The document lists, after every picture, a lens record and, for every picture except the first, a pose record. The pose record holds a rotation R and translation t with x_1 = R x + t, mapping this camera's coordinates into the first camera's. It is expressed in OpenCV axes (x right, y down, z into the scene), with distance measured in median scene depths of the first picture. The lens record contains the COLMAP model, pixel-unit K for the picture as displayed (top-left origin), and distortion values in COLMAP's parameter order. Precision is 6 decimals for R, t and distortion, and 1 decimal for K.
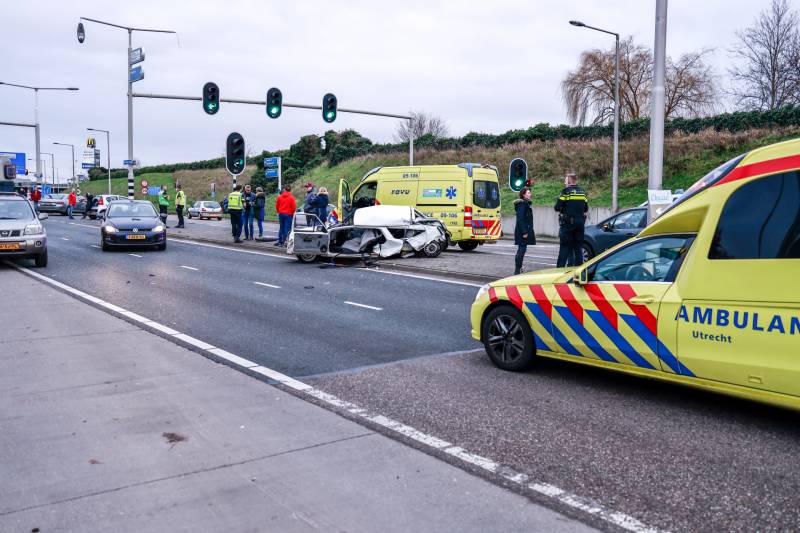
lens RADIAL K [[791.4, 0, 398.2], [0, 791.4, 263.4], [0, 0, 1]] dist [0.020750, 0.000976]
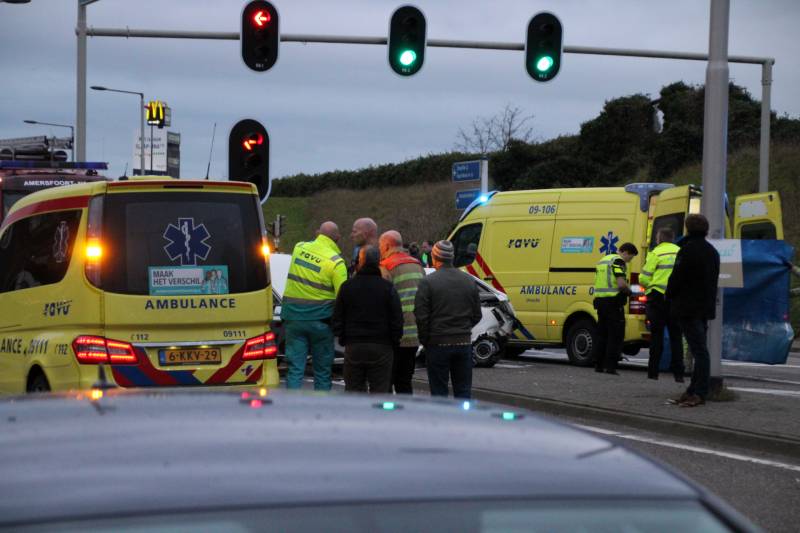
lens RADIAL K [[2414.8, 0, 400.1], [0, 2414.8, 266.5], [0, 0, 1]] dist [0.670442, 1.098359]
pose [[0.961981, 0.004285, -0.273081, 0.225210], [-0.026981, 0.996477, -0.079407, 0.029062], [0.271779, 0.083756, 0.958708, -0.292878]]
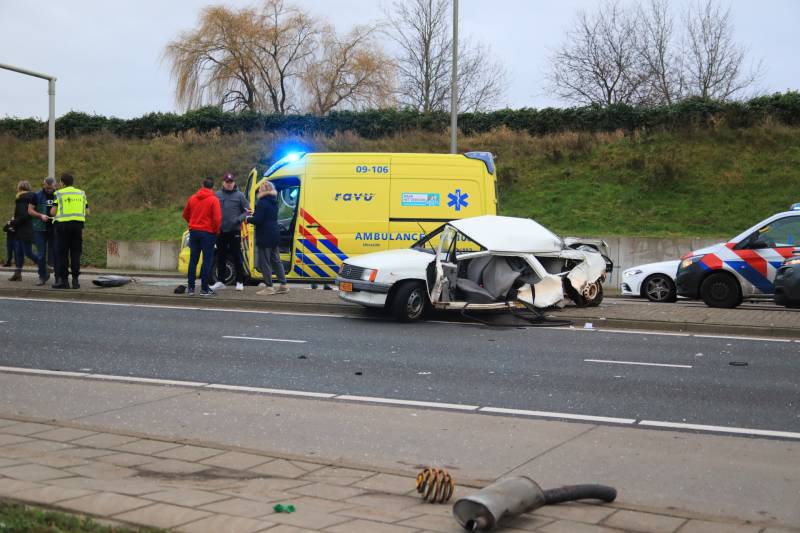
lens RADIAL K [[1147.4, 0, 397.9], [0, 1147.4, 266.6], [0, 0, 1]] dist [0.018594, -0.014337]
pose [[0.845603, -0.002982, 0.533804, -0.280643], [0.028854, 0.998778, -0.040129, -0.003588], [-0.533032, 0.049336, 0.844655, 0.189696]]
